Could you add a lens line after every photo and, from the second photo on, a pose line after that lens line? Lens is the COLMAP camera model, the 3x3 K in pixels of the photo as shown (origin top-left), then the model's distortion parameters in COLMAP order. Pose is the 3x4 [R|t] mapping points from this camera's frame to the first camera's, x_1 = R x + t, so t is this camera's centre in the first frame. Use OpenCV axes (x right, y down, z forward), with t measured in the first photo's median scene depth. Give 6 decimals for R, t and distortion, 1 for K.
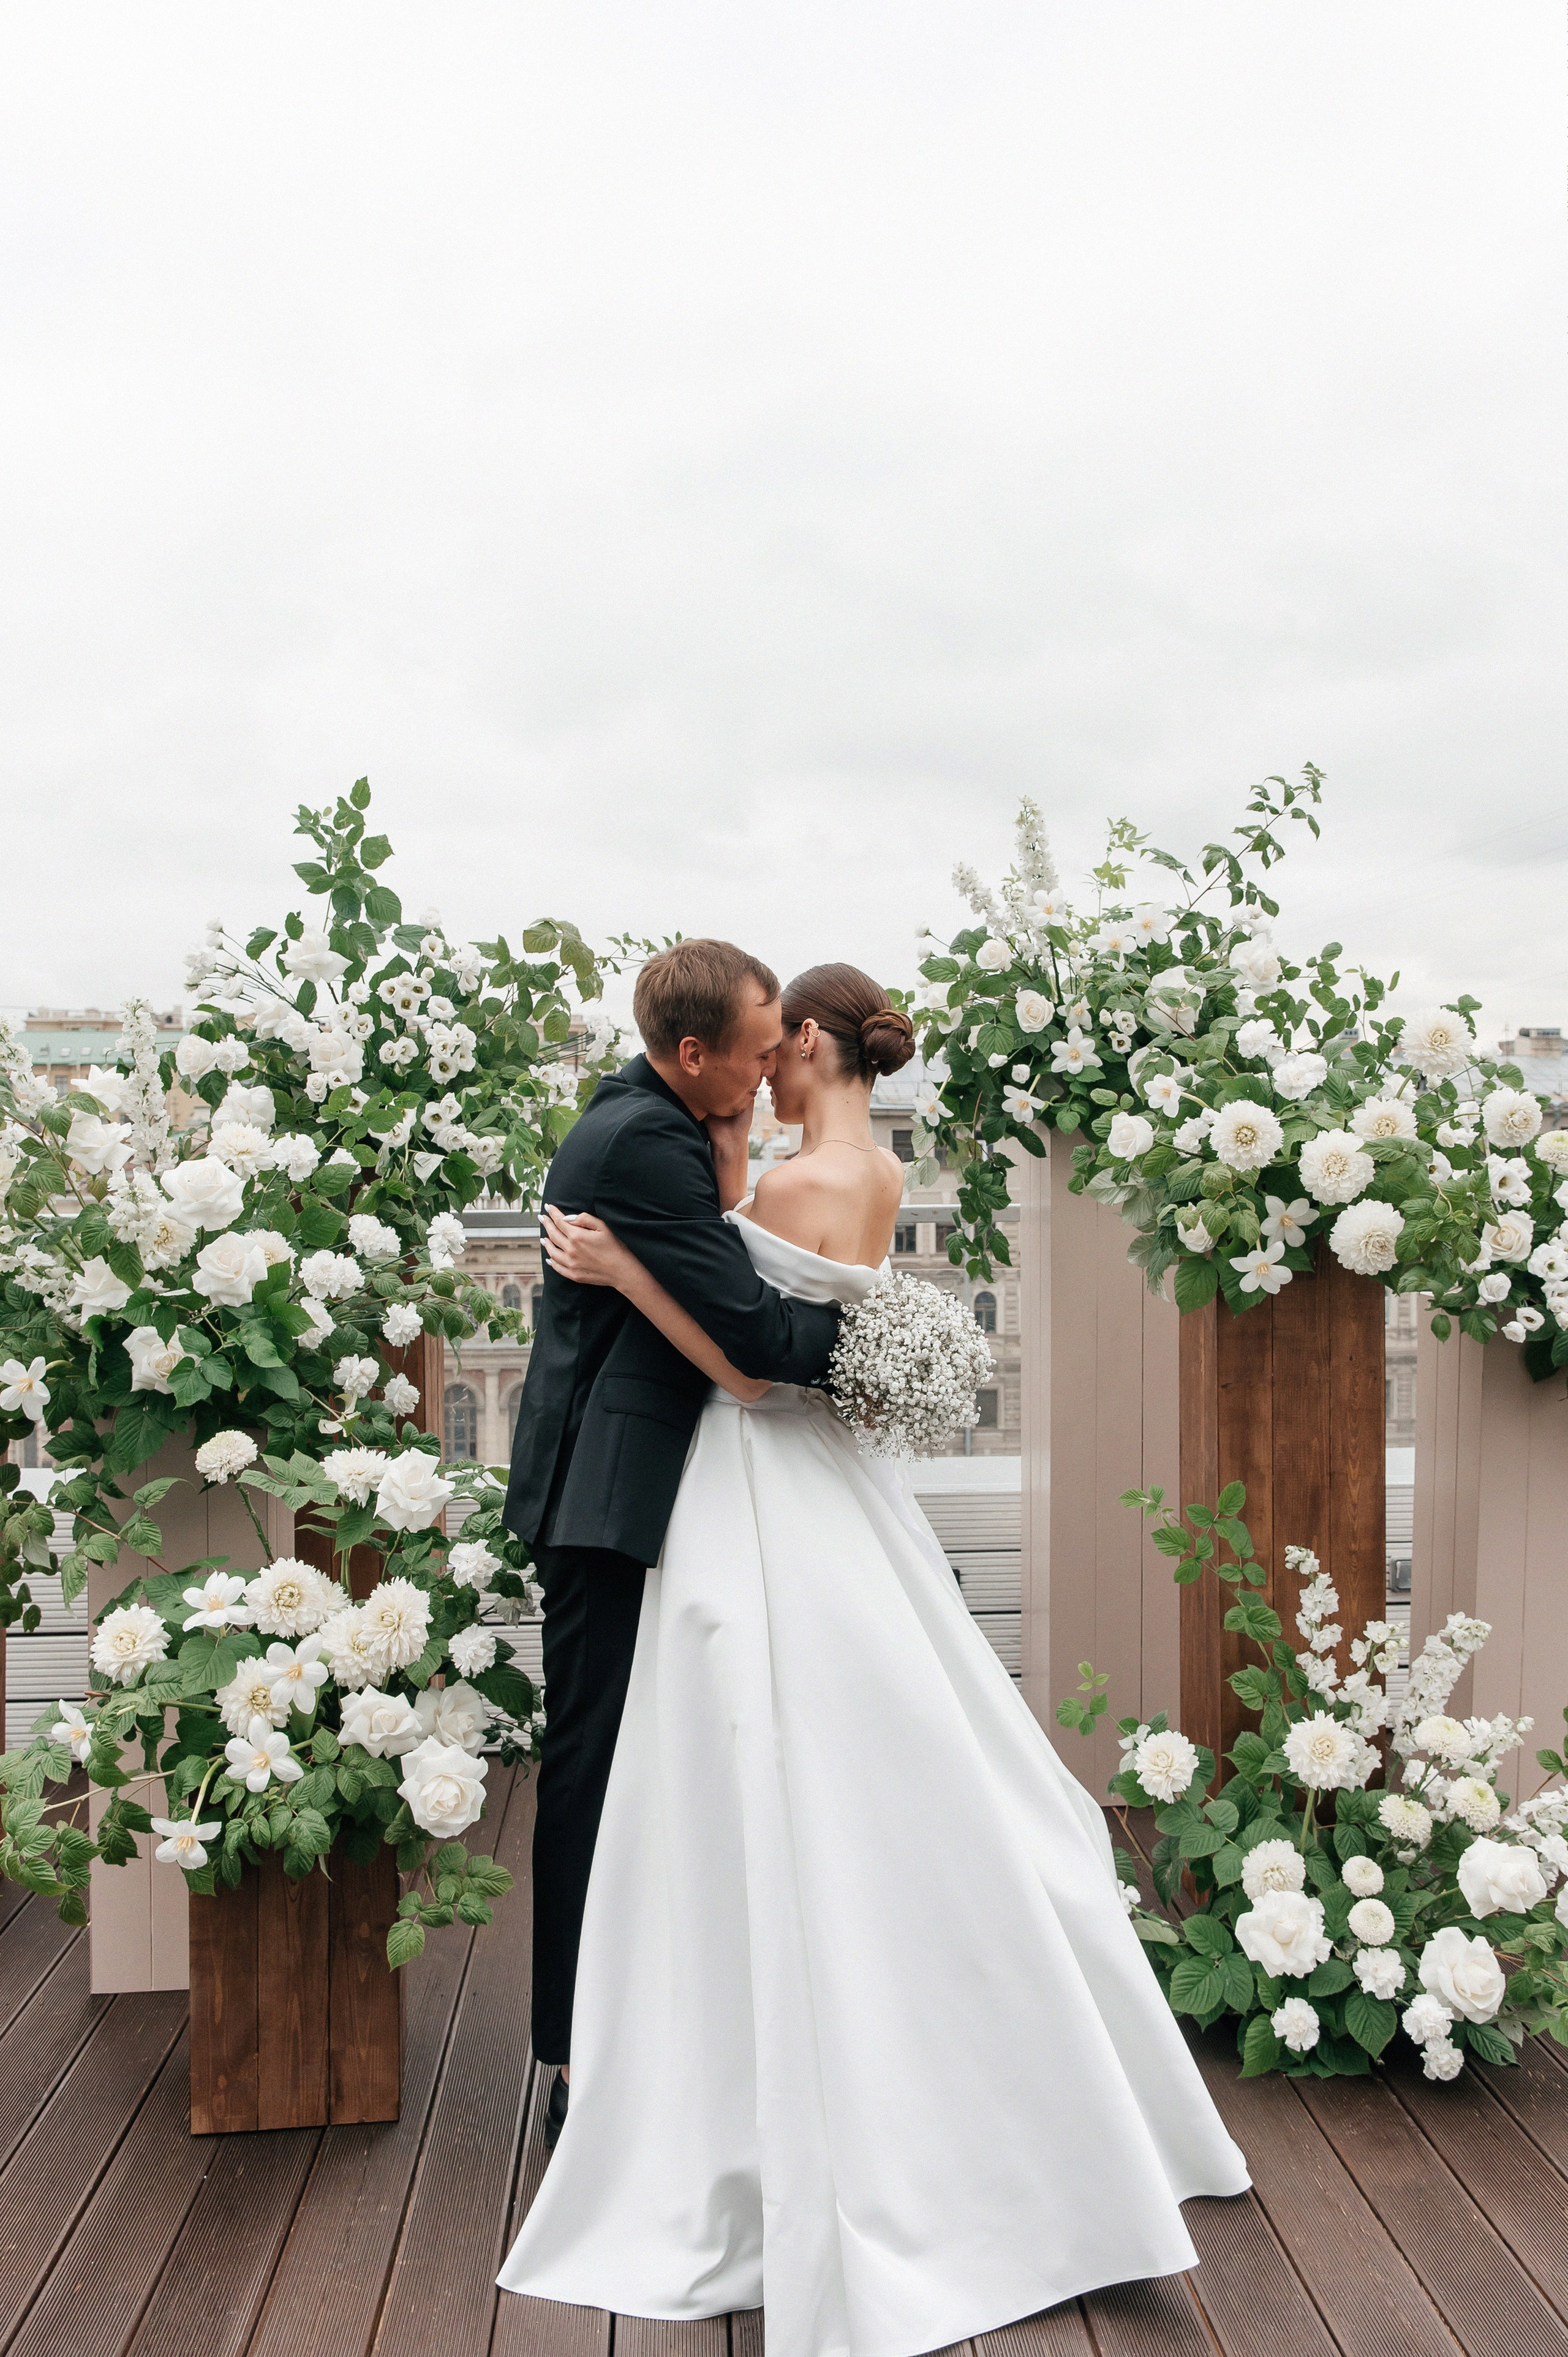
lens RADIAL K [[2023.4, 0, 762.7], [0, 2023.4, 1122.4], [0, 0, 1]] dist [-0.002267, 0.022812]
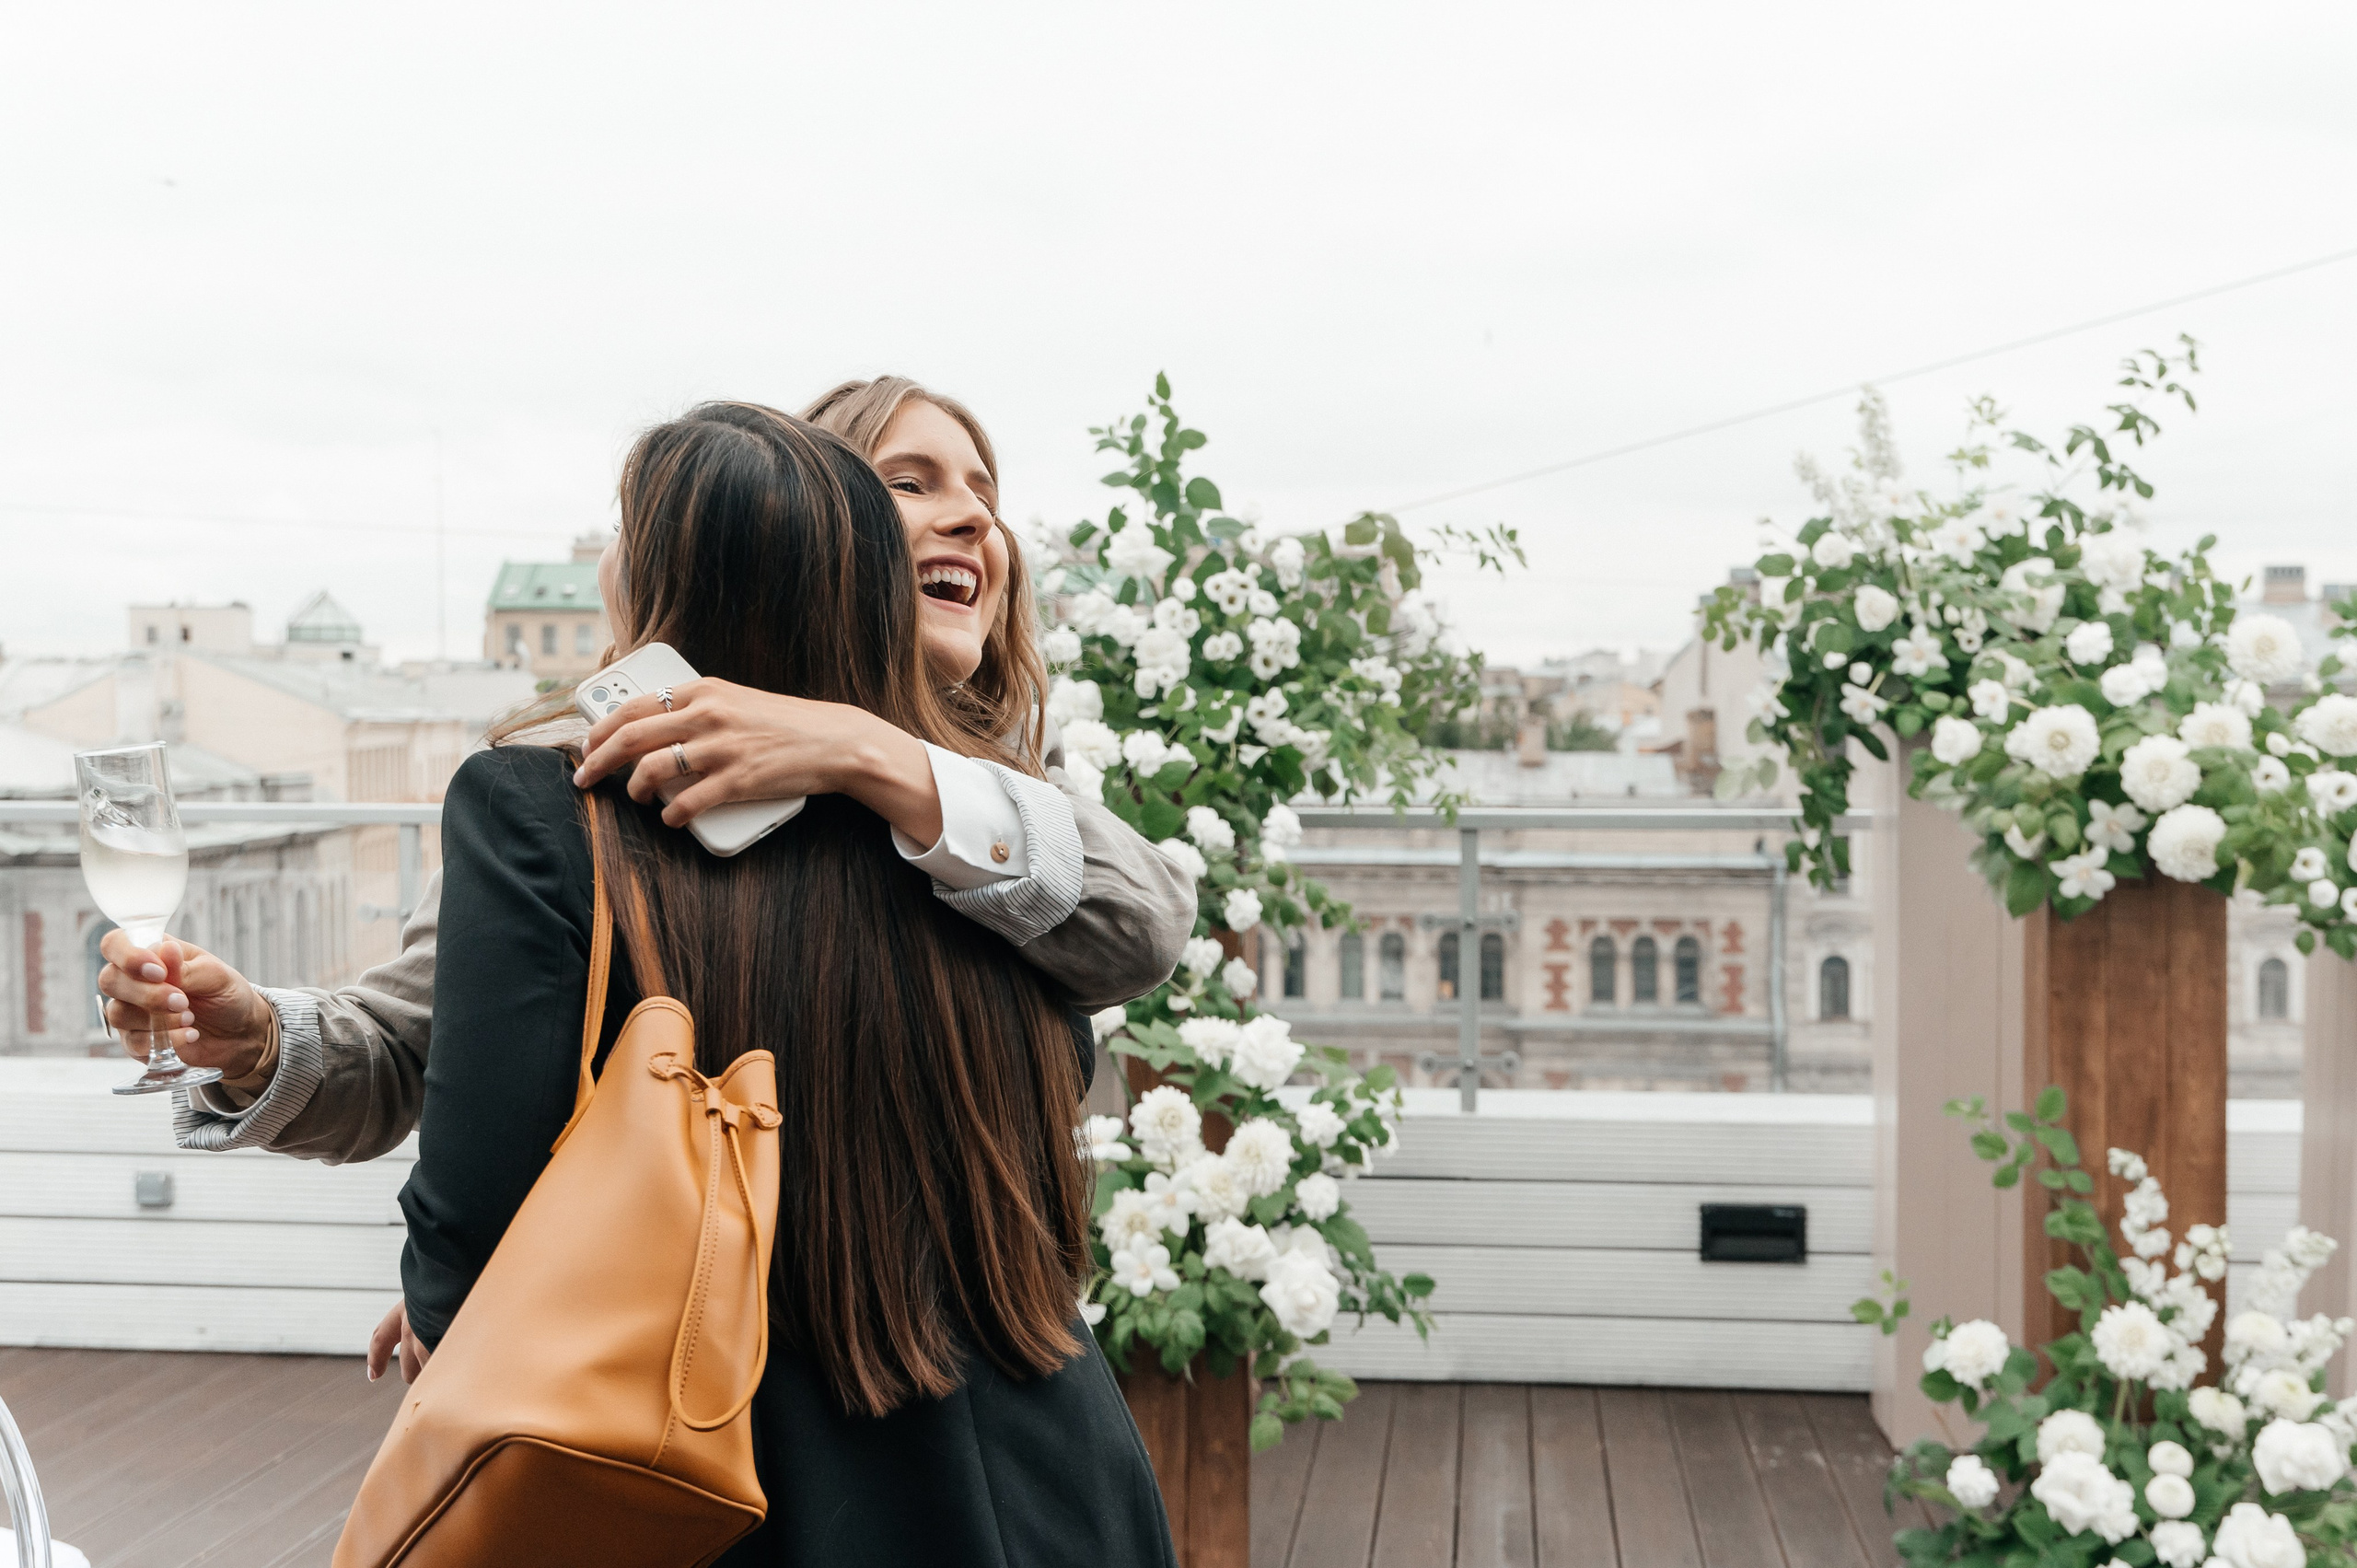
lens RADIAL K [[3036.0, 0, 1170.4], [0, 3036.0, 700.0], [0, 0, 1]] dist [0.062428, 0.000000]
pose [[0.989551, 0.008179, -0.143953, 0.012862], [-0.008113, 0.999967, 0.001047, -0.011401], [0.143957, 0.000132, 0.989584, -0.543889]]
